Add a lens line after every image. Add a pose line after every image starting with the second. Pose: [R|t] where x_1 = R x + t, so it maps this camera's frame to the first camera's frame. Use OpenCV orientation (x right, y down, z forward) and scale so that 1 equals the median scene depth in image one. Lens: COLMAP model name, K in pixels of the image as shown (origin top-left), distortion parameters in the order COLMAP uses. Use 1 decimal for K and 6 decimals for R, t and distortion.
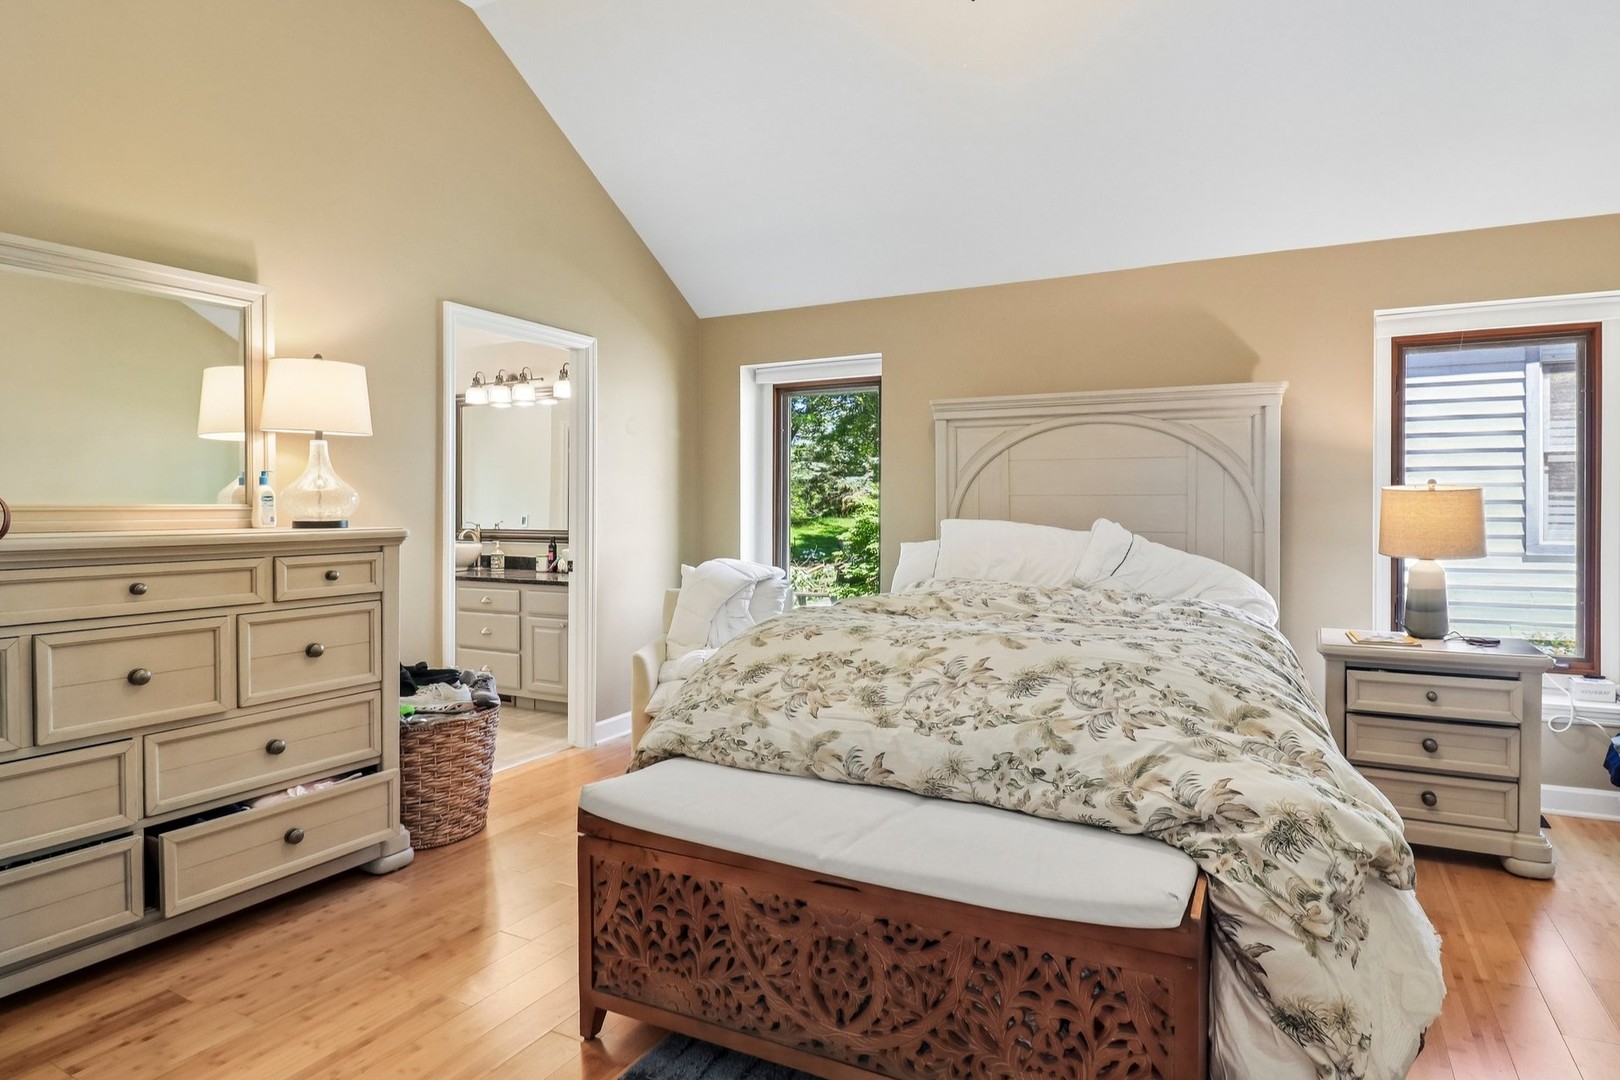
lens RADIAL K [[760.4, 0, 812.6], [0, 760.4, 525.6], [0, 0, 1]] dist [0.001474, 0.000127]
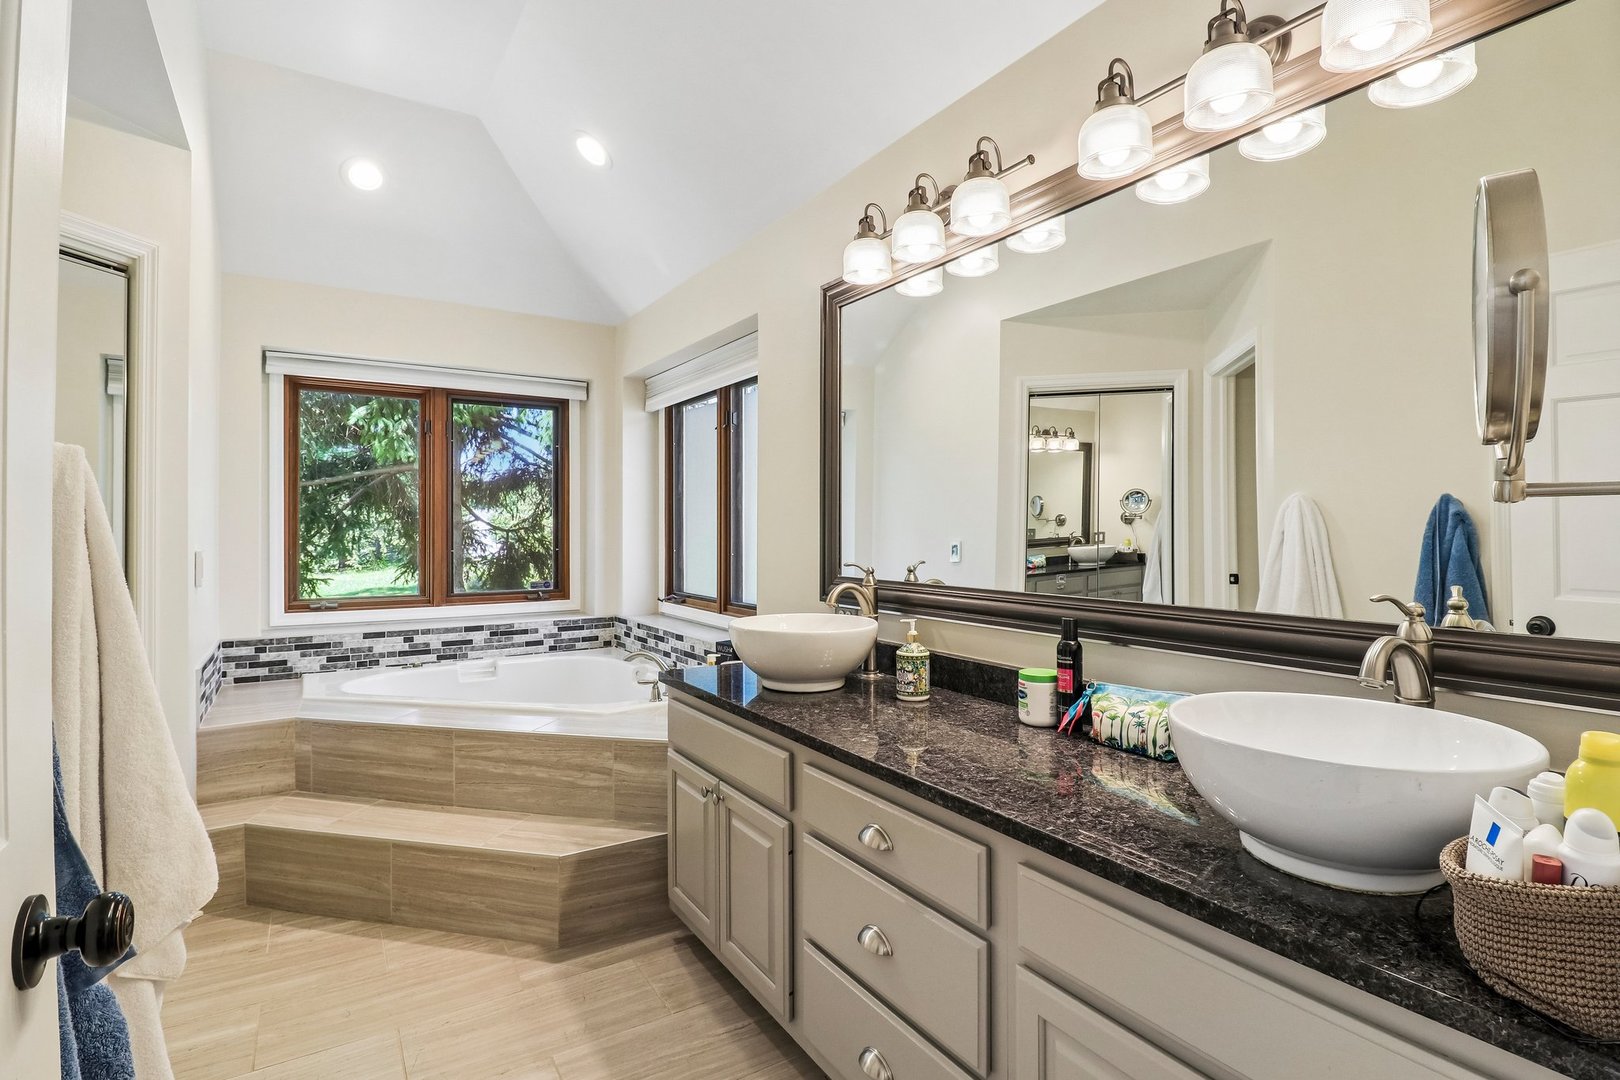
lens RADIAL K [[760.4, 0, 812.6], [0, 760.4, 525.6], [0, 0, 1]] dist [0.001474, 0.000127]
pose [[0.862839, -0.005471, -0.505449, -0.256009], [-0.005028, 0.999799, -0.019406, -0.017813], [0.505453, 0.019286, 0.862638, 0.624718]]
